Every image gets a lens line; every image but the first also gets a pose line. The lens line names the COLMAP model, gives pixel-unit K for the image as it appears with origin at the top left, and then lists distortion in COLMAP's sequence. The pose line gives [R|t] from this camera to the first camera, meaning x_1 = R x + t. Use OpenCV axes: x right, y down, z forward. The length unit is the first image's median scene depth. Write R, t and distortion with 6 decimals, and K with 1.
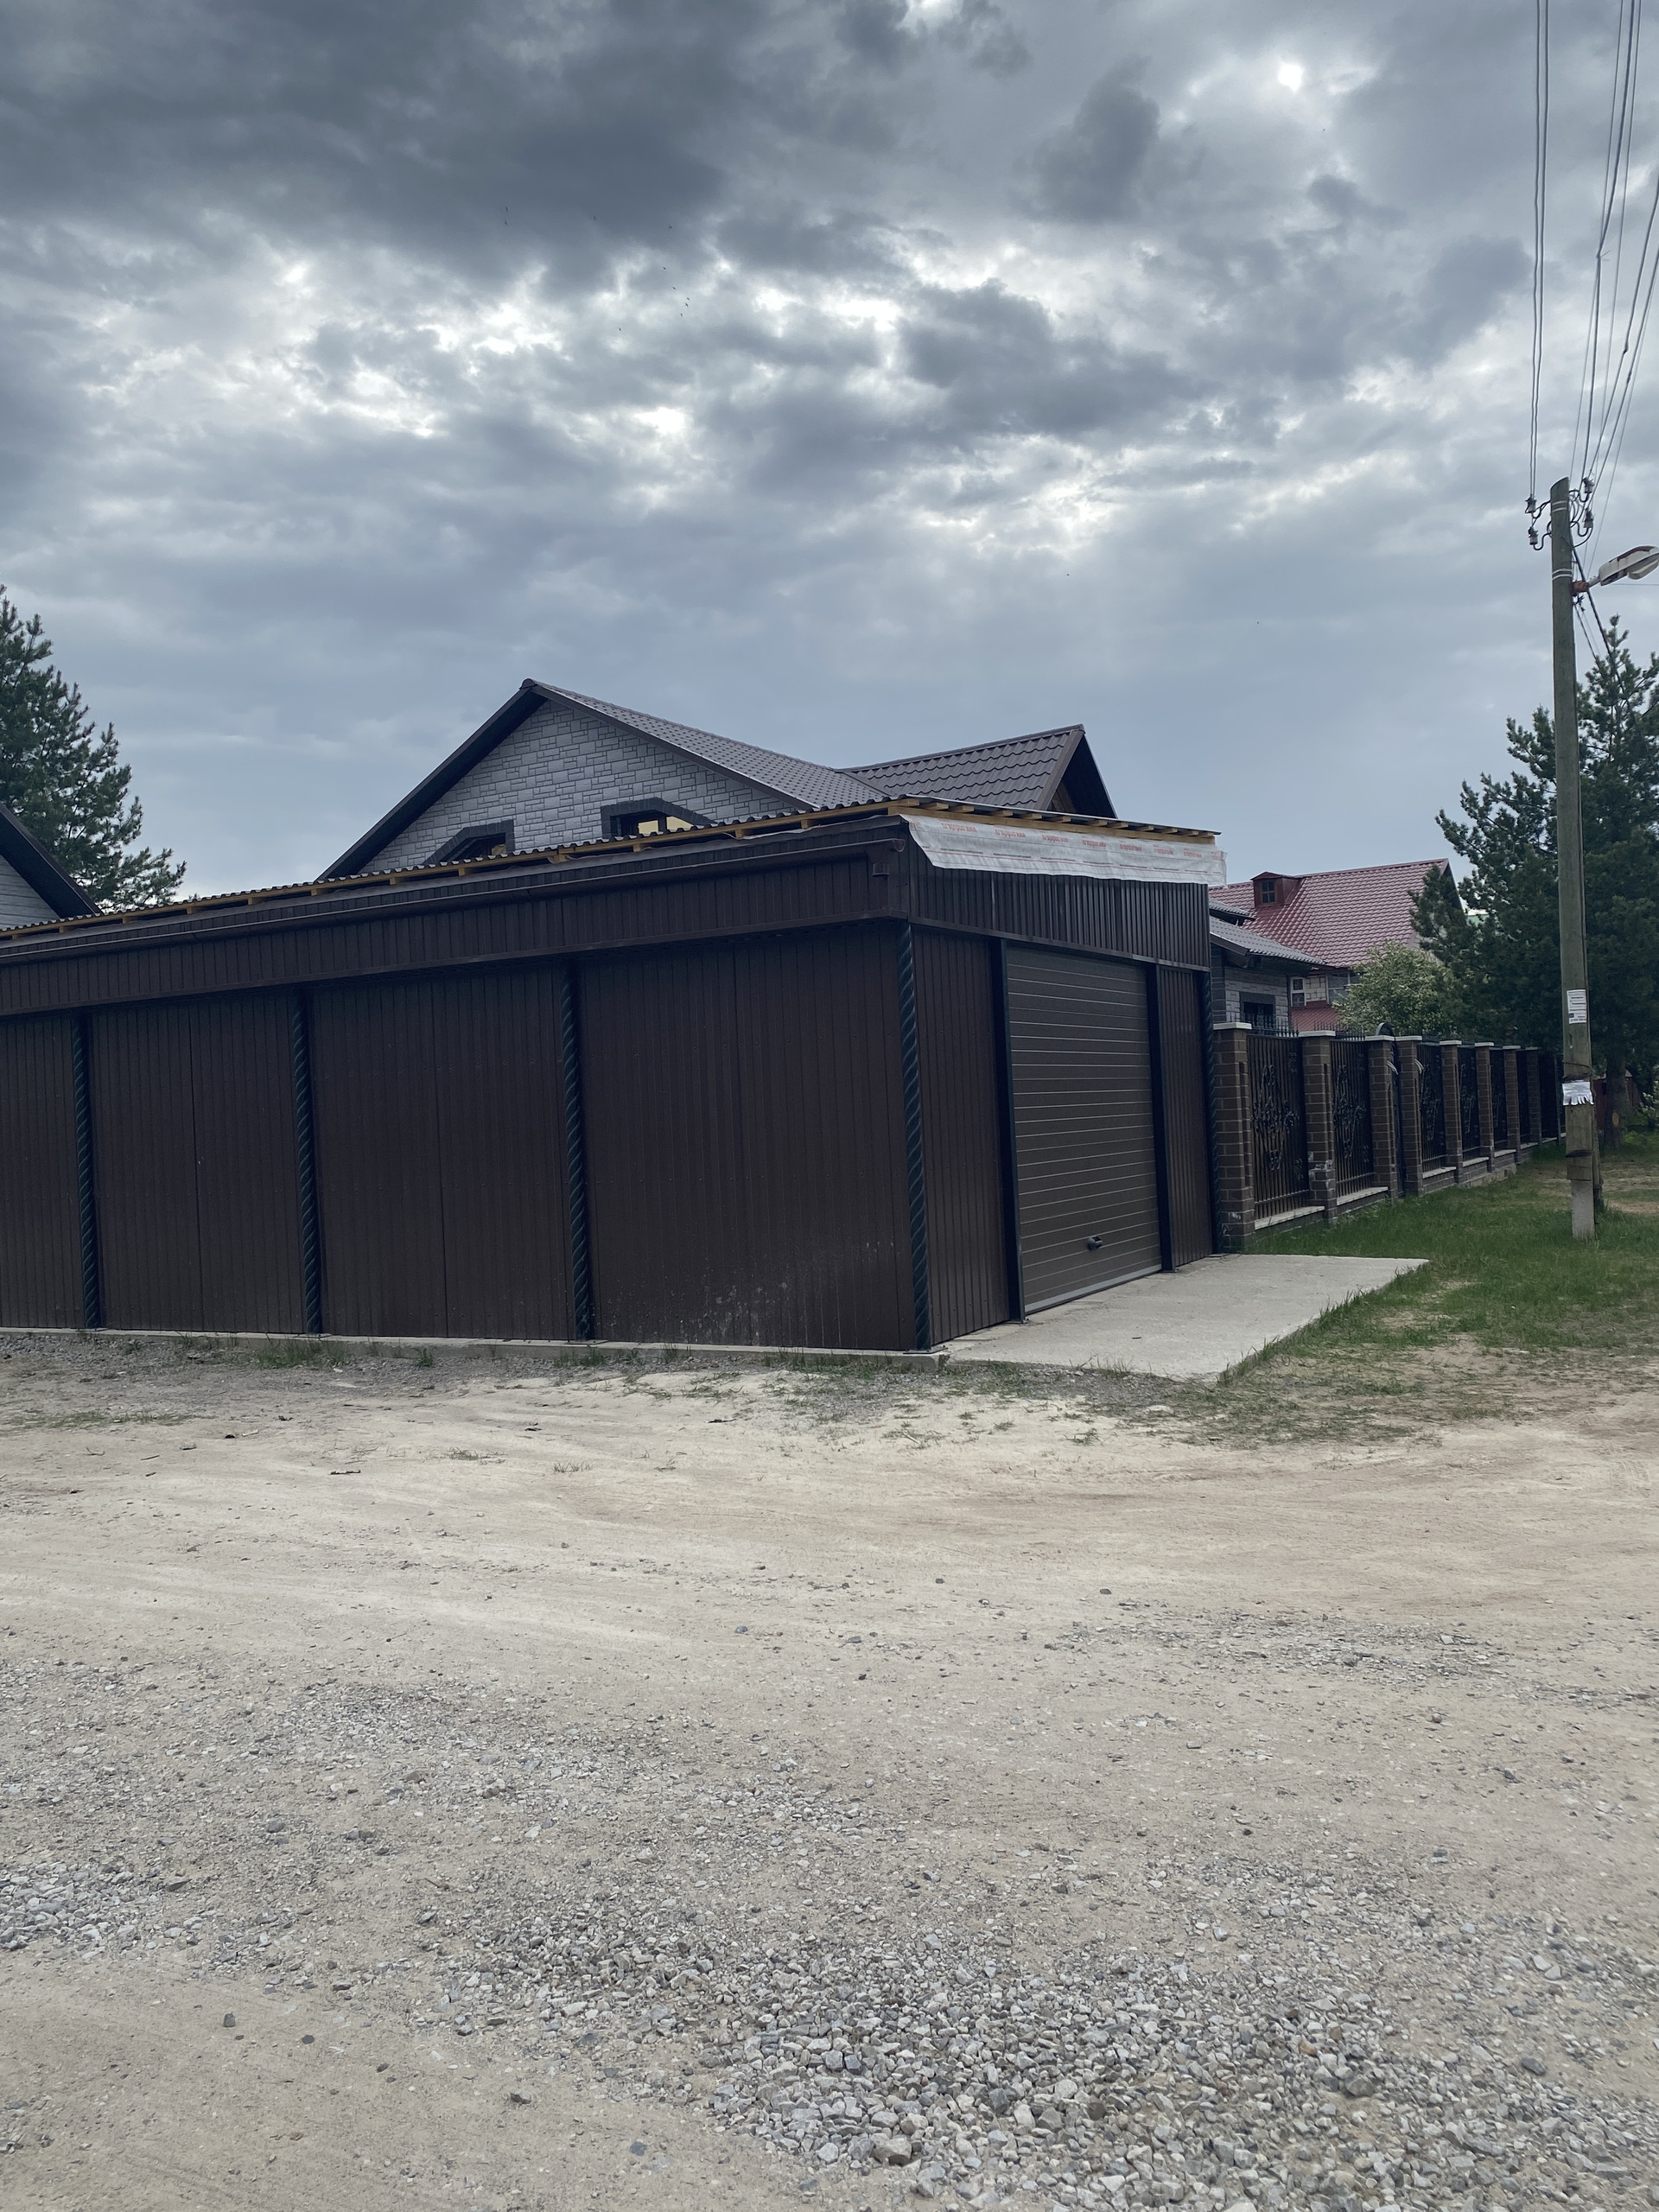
lens RADIAL K [[1677.4, 0, 870.2], [0, 1677.4, 1112.9], [0, 0, 1]] dist [0.063980, -0.035354]
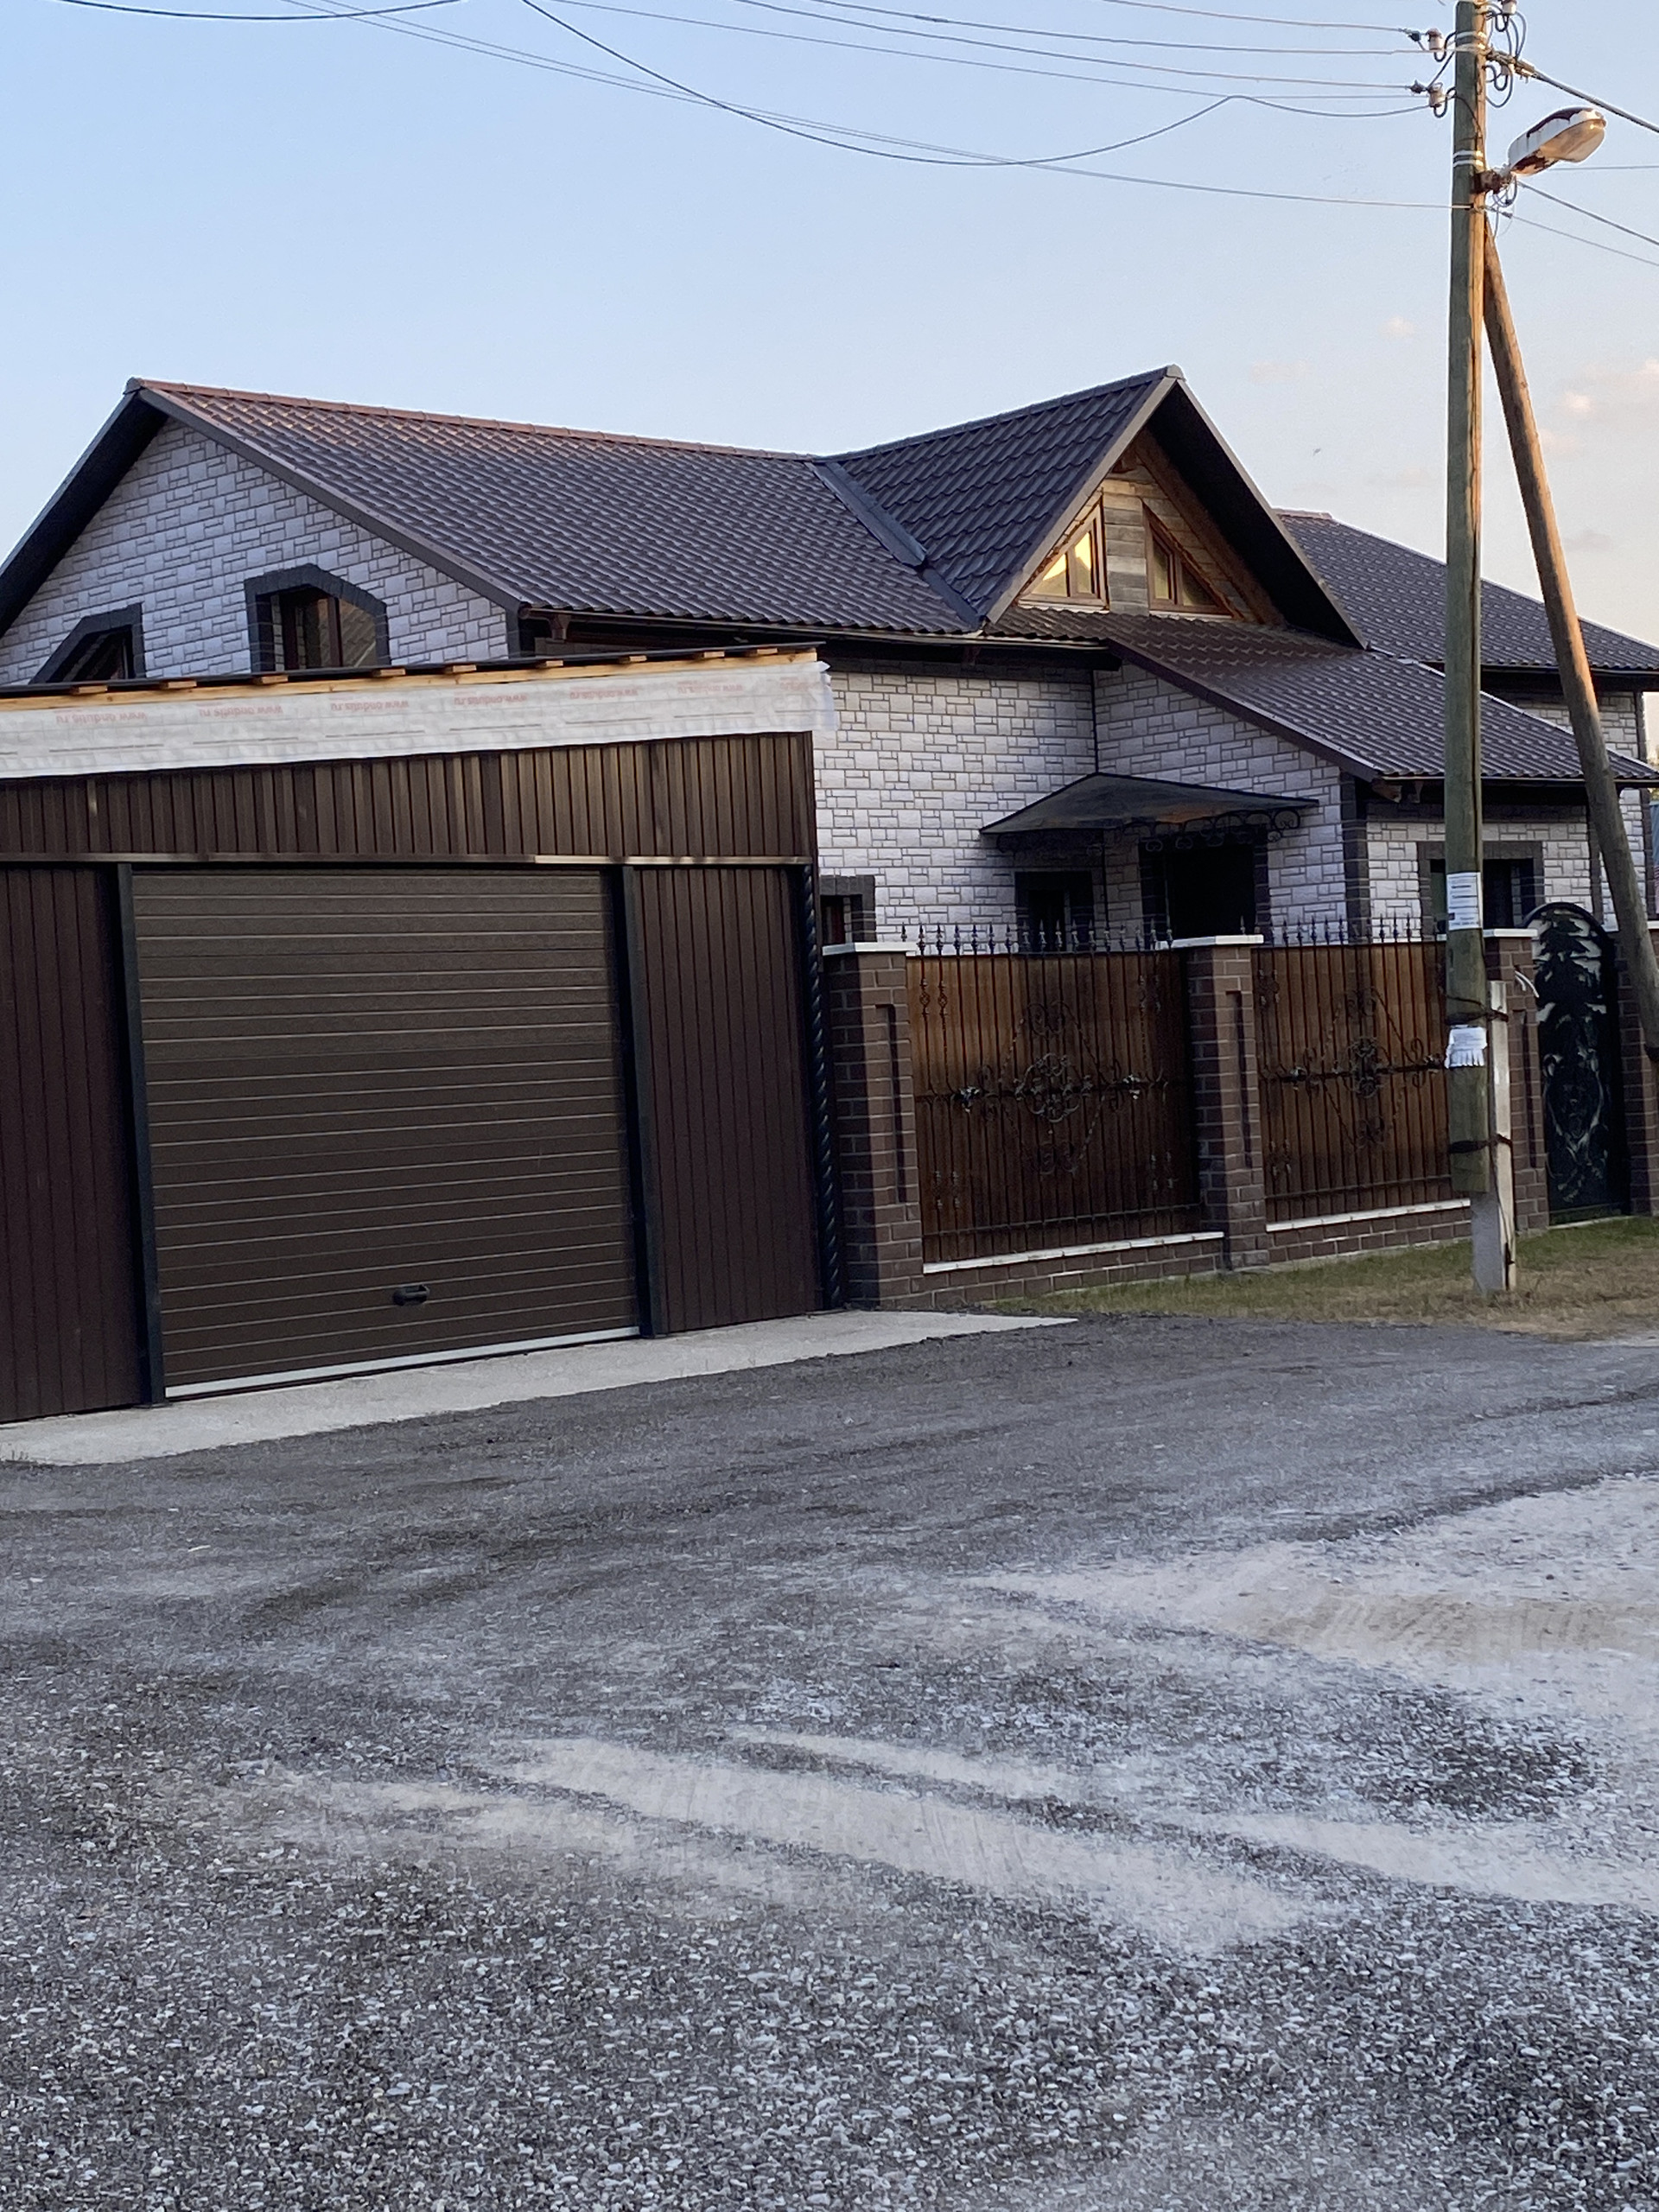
lens RADIAL K [[3466.4, 0, 842.1], [0, 3466.4, 1084.8], [0, 0, 1]] dist [0.120427, 0.000000]
pose [[0.962610, -0.010227, -0.270697, 0.398730], [0.015609, 0.999721, 0.017736, -0.016776], [0.270440, -0.021298, 0.962501, -0.174469]]
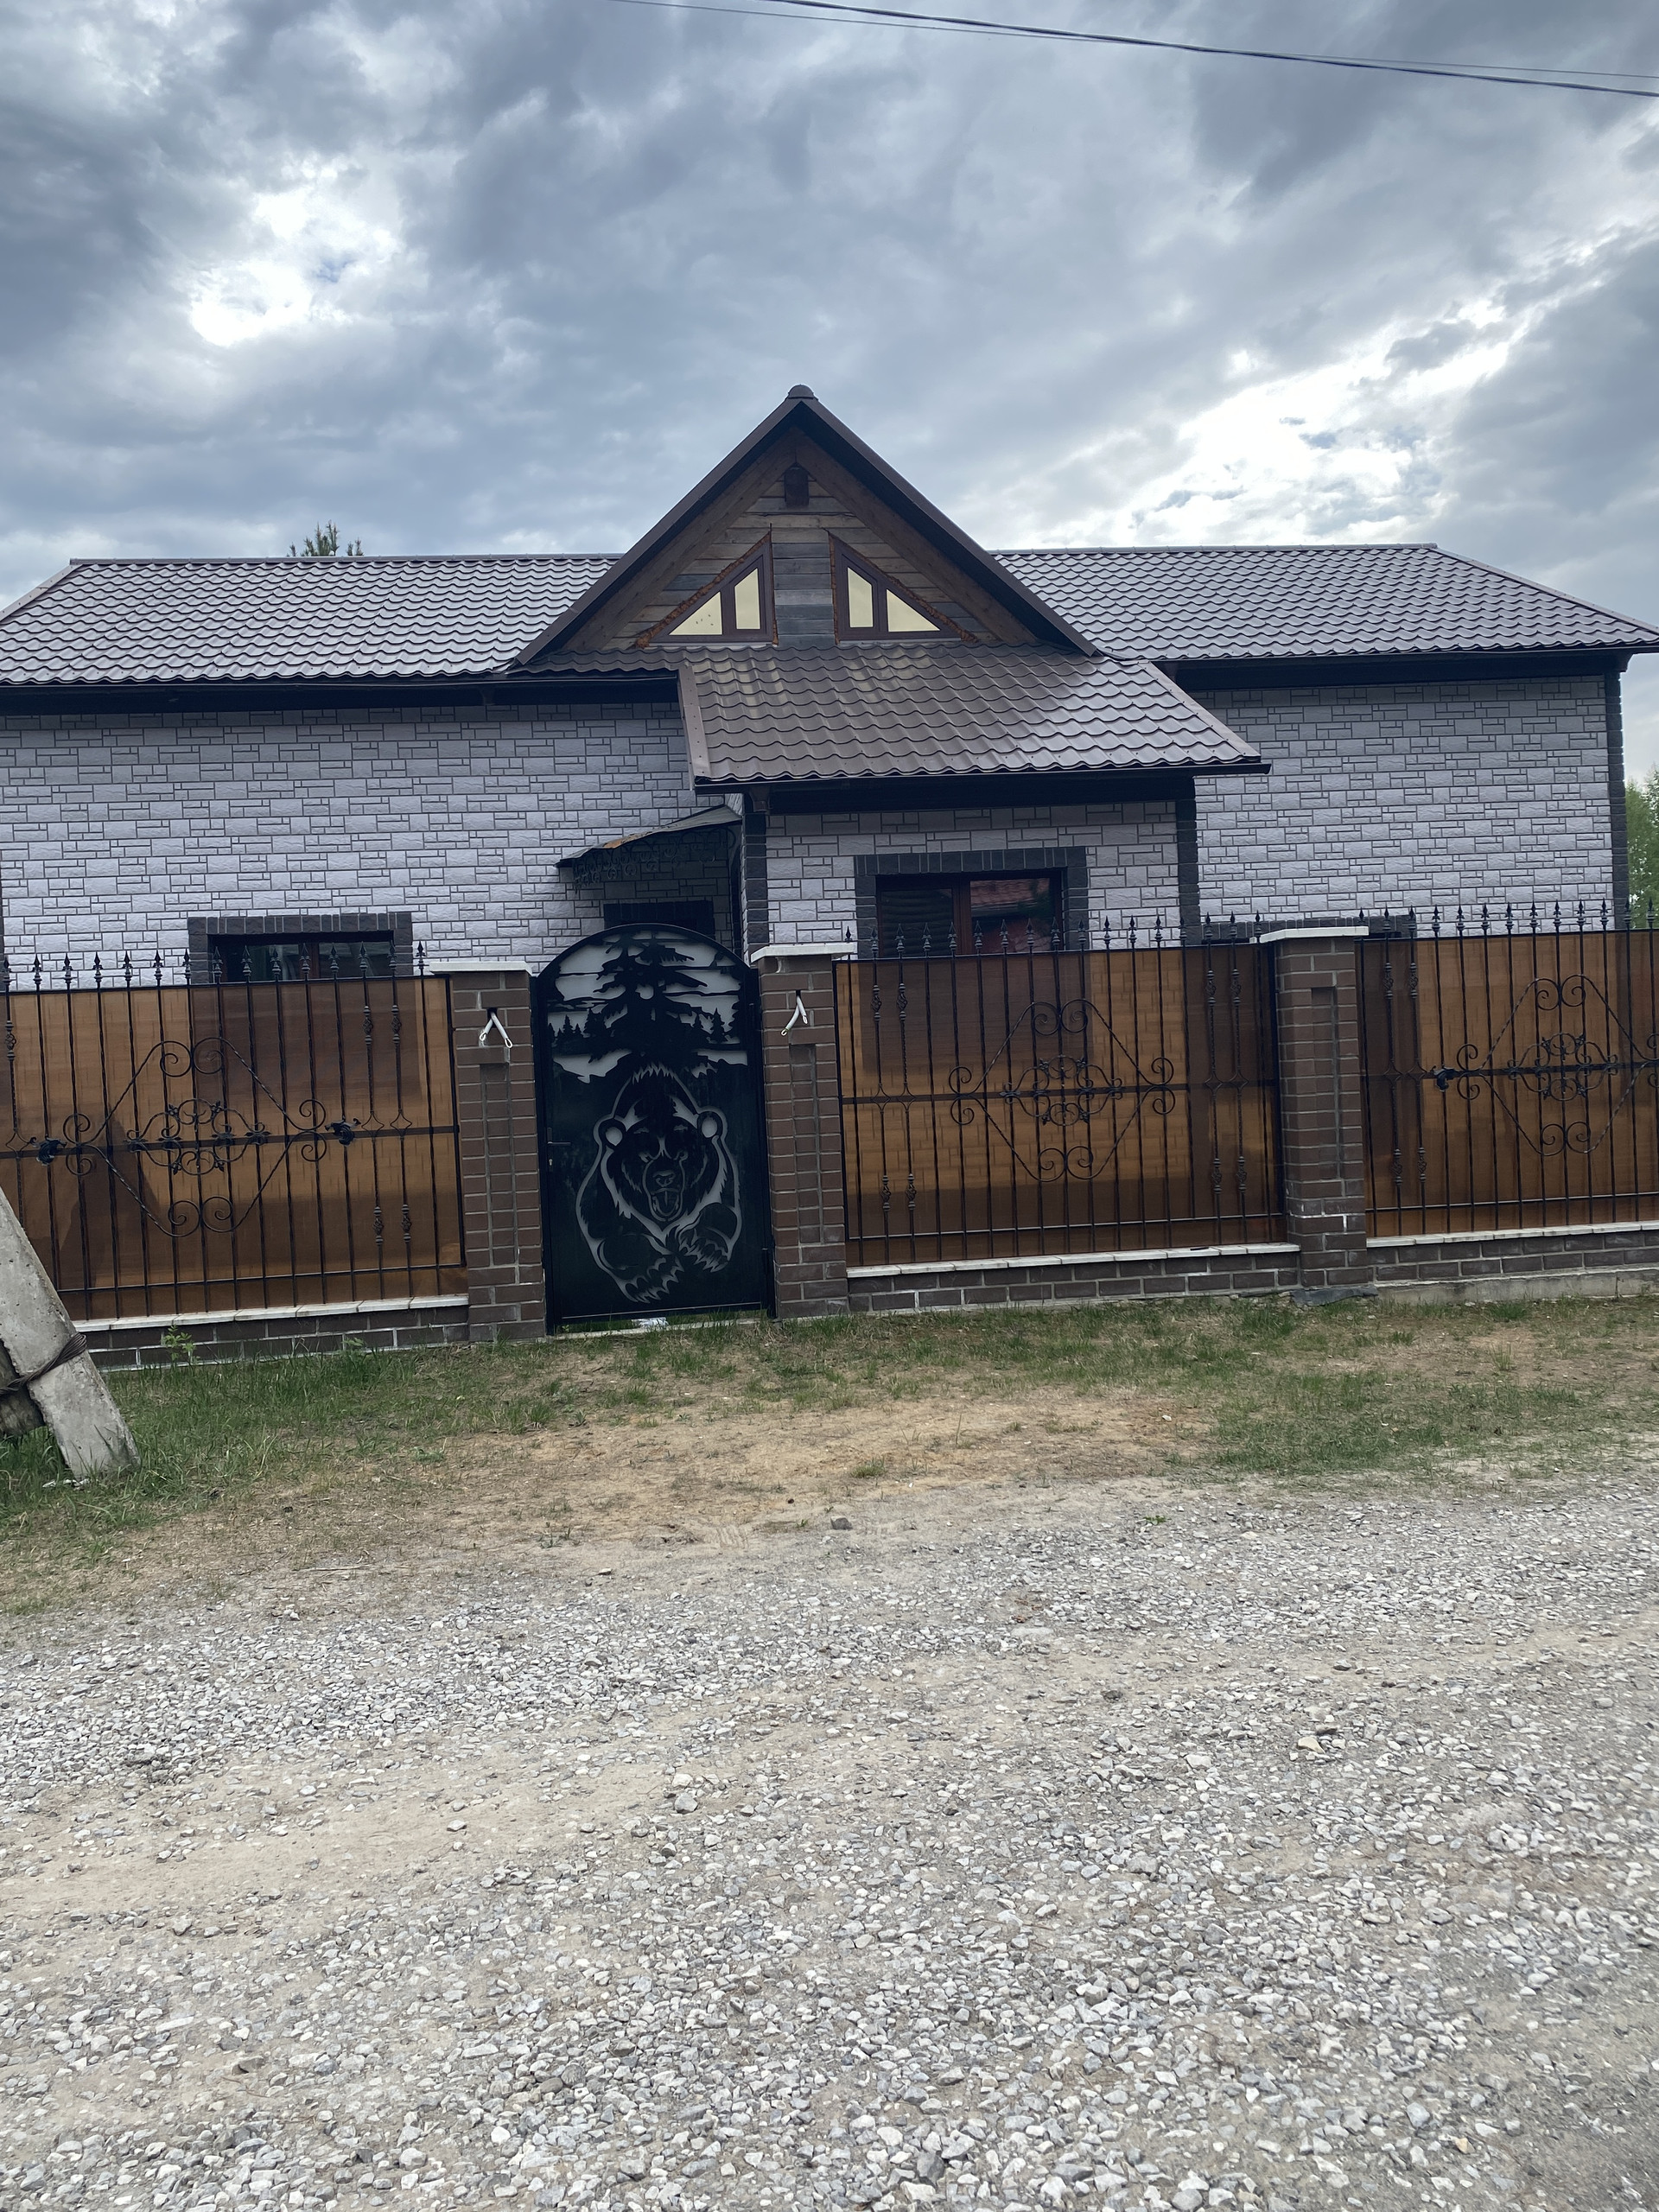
lens RADIAL K [[1677.4, 0, 830.5], [0, 1677.4, 1103.5], [0, 0, 1]] dist [0.063980, -0.035354]
pose [[0.598514, 0.036396, -0.800285, 0.707180], [0.019116, 0.998034, 0.059686, -0.031997], [0.800885, -0.051021, 0.596641, 0.795767]]
